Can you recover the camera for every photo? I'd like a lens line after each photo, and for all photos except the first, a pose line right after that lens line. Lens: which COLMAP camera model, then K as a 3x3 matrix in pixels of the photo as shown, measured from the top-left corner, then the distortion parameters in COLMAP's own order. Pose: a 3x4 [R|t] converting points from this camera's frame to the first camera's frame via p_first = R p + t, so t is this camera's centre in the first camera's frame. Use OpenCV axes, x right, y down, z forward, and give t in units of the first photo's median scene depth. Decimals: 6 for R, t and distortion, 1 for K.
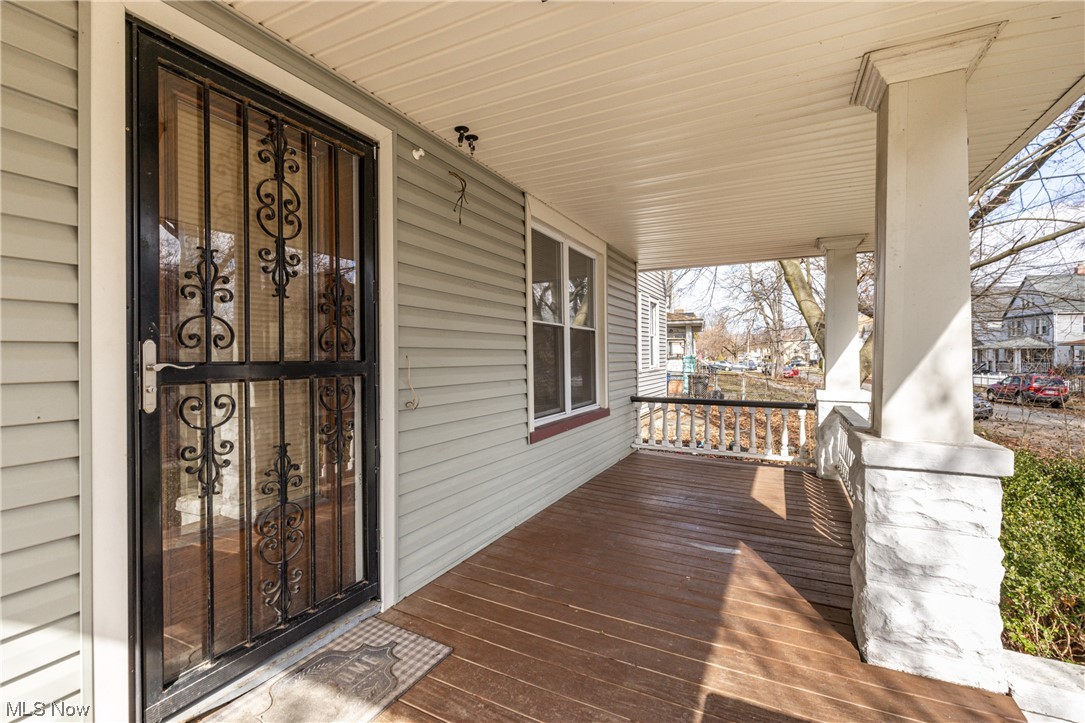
lens RADIAL K [[485.8, 0, 541.7], [0, 485.8, 353.6], [0, 0, 1]] dist [-0.000293, -0.000591]
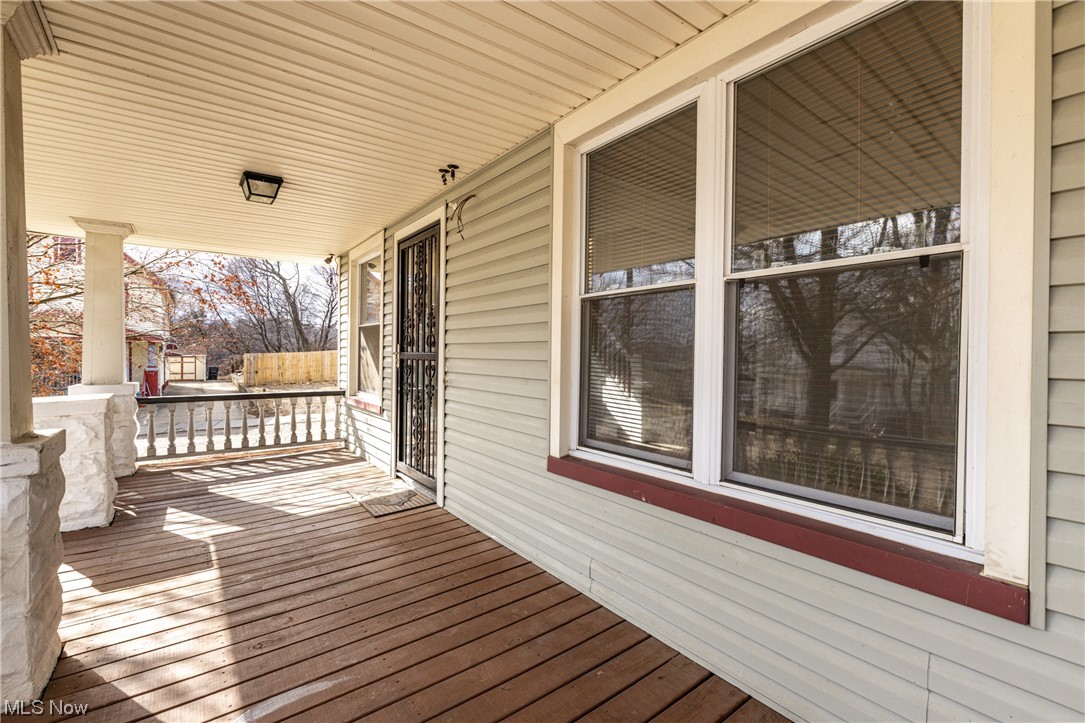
lens RADIAL K [[485.8, 0, 548.8], [0, 485.8, 355.5], [0, 0, 1]] dist [-0.000293, -0.000591]
pose [[-0.447091, 0.004340, -0.894478, 0.877551], [-0.001414, 0.999984, 0.005559, 0.014473], [0.894487, 0.003750, -0.447078, 1.866708]]
